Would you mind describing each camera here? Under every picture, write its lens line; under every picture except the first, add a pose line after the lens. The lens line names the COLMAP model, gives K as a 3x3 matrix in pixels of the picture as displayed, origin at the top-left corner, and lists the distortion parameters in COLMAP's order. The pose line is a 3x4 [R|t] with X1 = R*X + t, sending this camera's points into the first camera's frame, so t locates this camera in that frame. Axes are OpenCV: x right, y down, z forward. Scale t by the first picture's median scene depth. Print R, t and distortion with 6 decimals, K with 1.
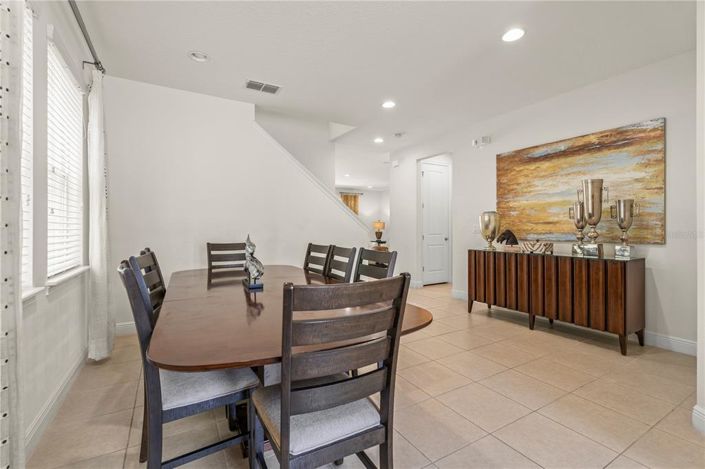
lens RADIAL K [[315.6, 0, 352.6], [0, 315.6, 230.0], [0, 0, 1]] dist [-0.011266, 0.000931]
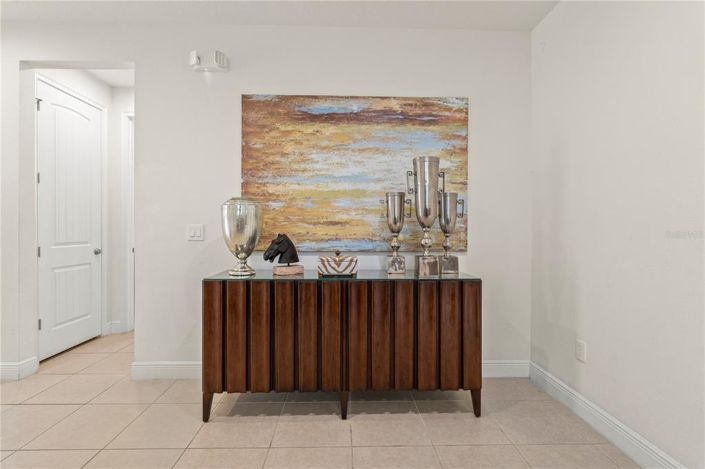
lens RADIAL K [[315.6, 0, 352.2], [0, 315.6, 230.1], [0, 0, 1]] dist [-0.011266, 0.000931]
pose [[0.484612, 0.001134, 0.874728, 0.091027], [0.001723, 0.999996, -0.002250, -0.007501], [-0.874727, 0.002597, 0.484608, 0.658201]]
